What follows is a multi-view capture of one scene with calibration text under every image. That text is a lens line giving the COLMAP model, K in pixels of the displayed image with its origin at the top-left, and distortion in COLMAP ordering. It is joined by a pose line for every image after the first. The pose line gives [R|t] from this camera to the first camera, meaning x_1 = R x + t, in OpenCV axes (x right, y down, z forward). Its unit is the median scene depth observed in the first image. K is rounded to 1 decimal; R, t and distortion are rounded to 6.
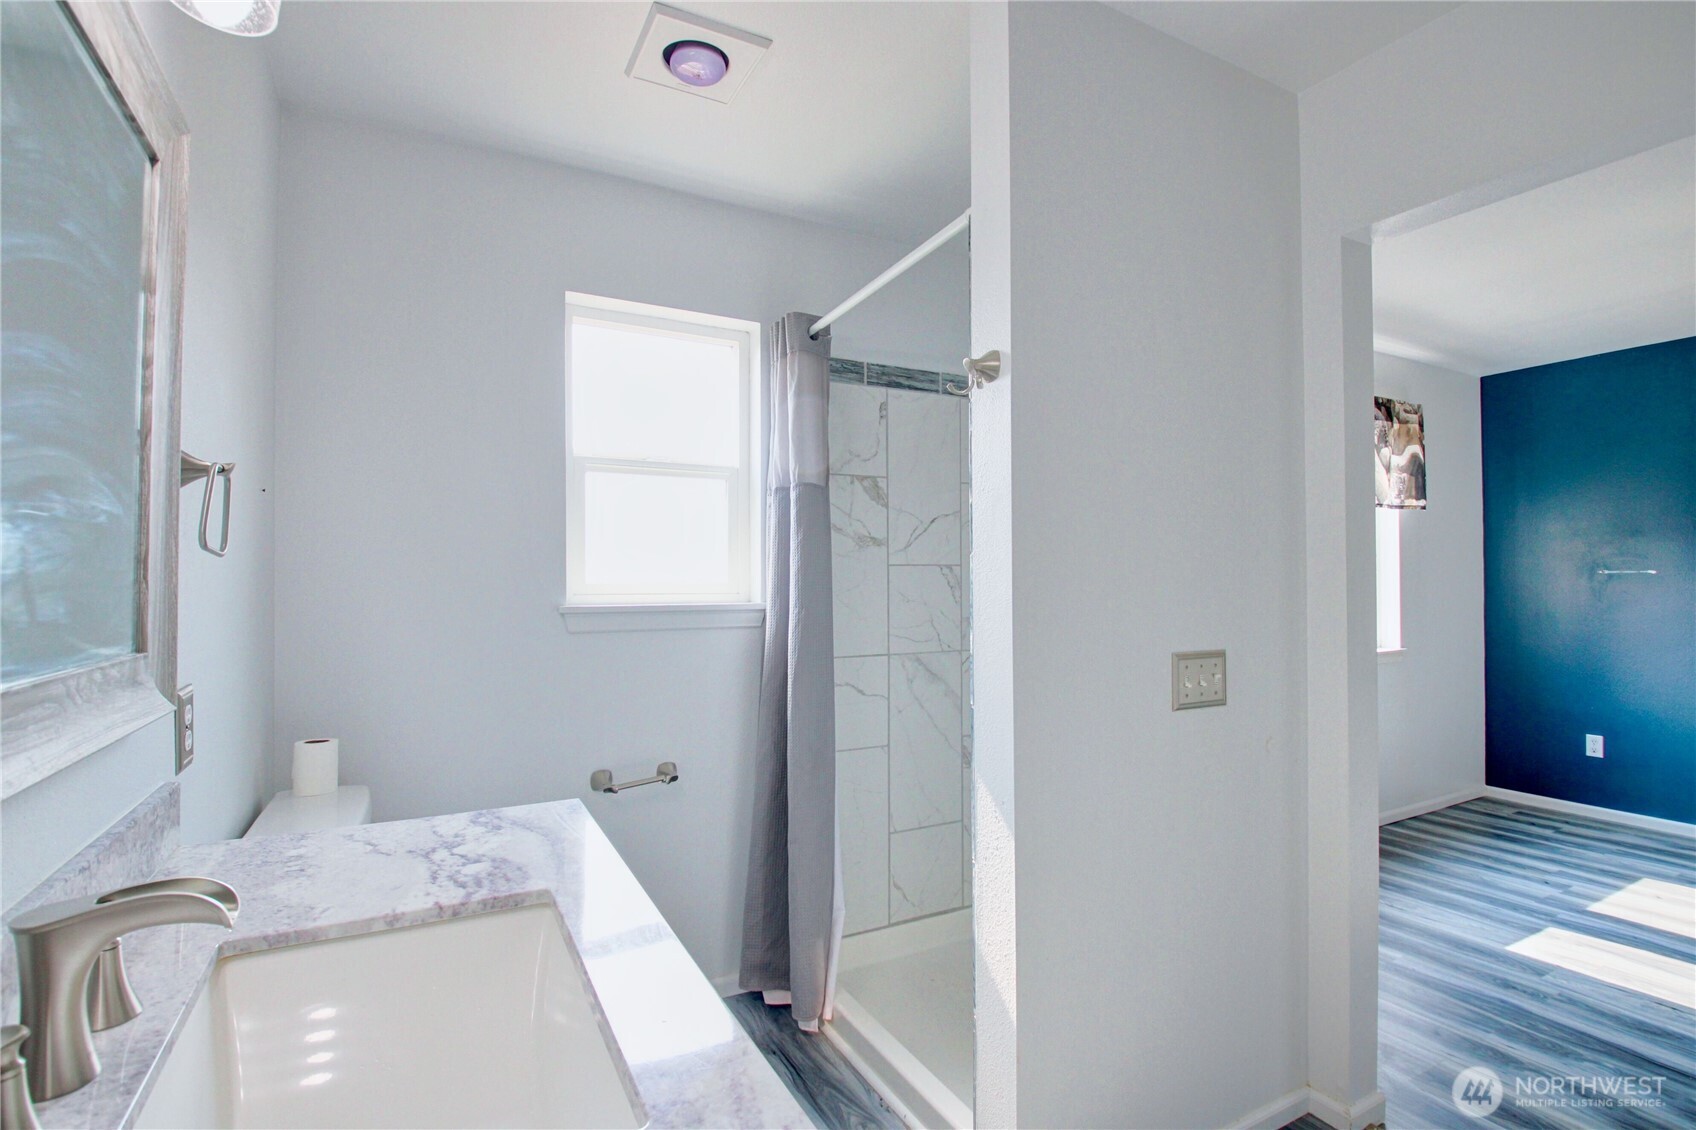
lens RADIAL K [[789.5, 0, 837.6], [0, 789.5, 571.2], [0, 0, 1]] dist [-0.003184, -0.015515]
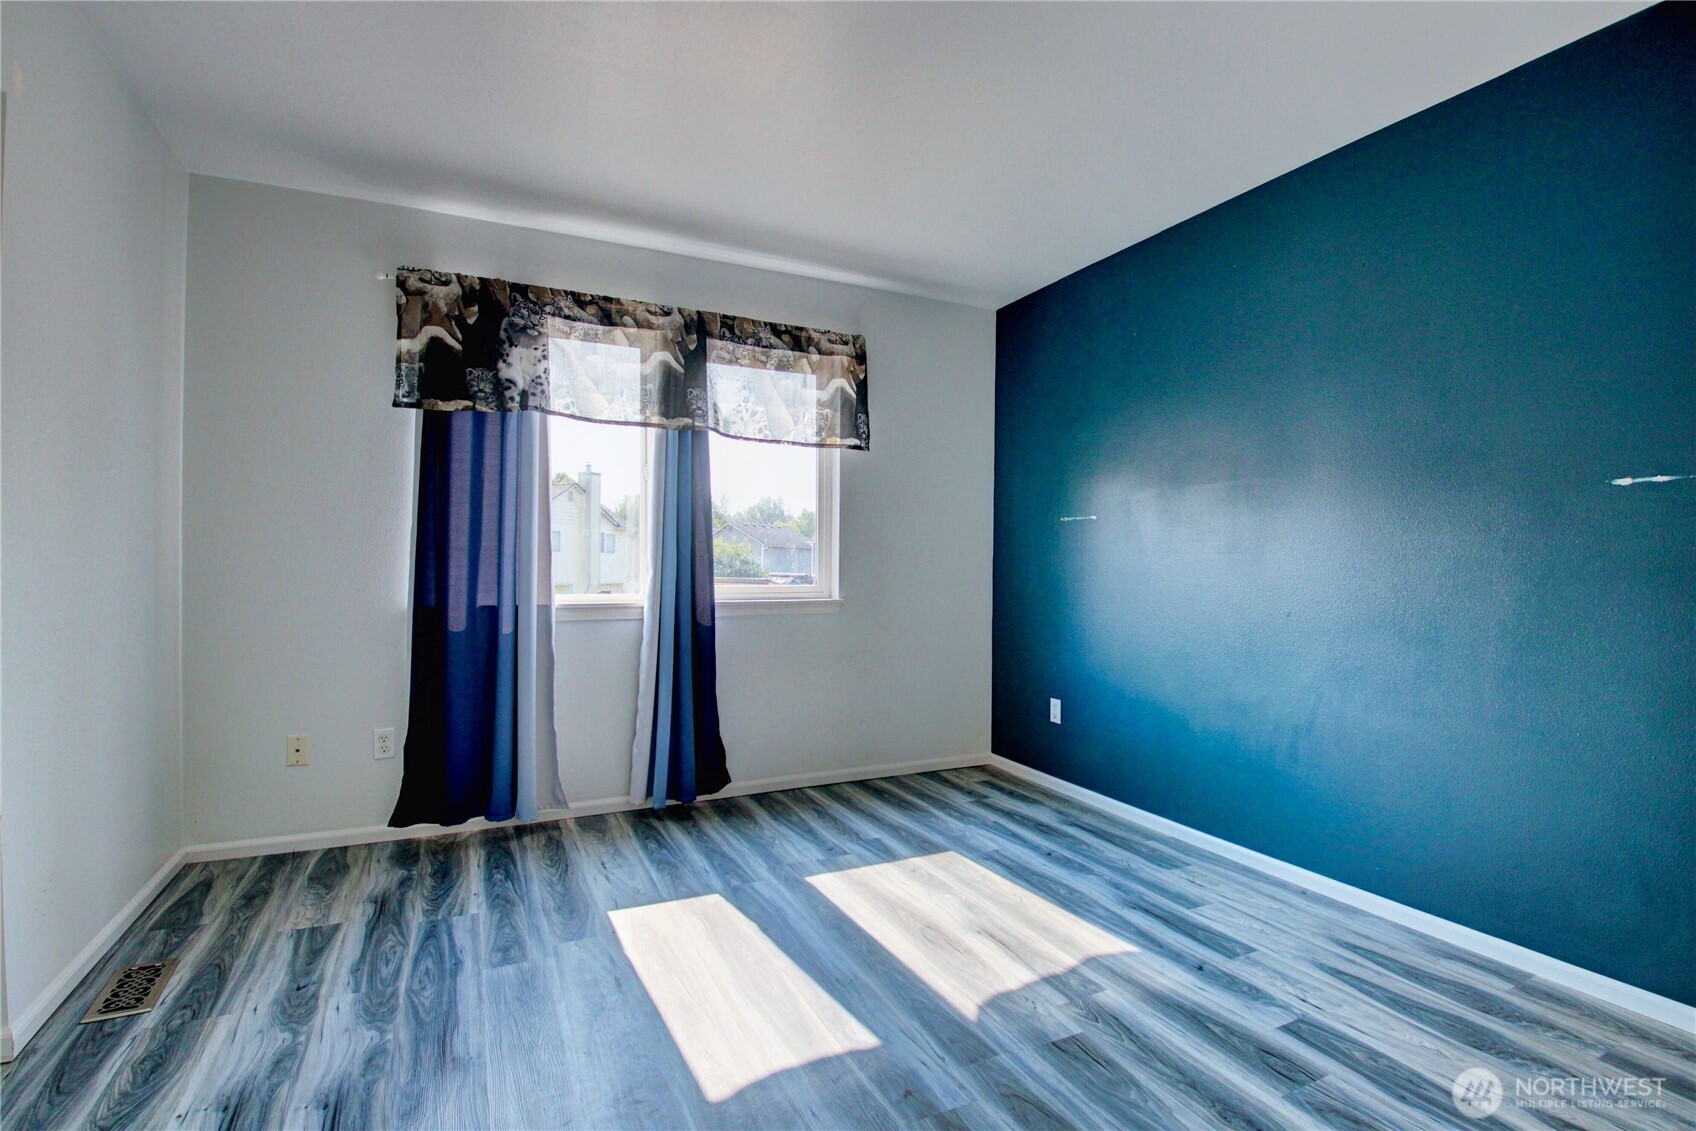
lens RADIAL K [[789.5, 0, 837.6], [0, 789.5, 571.7], [0, 0, 1]] dist [-0.003184, -0.015515]
pose [[0.999007, 0.013256, -0.042537, 0.801527], [-0.012299, 0.999667, 0.022663, 0.046776], [0.042823, -0.022118, 0.998838, 0.071474]]
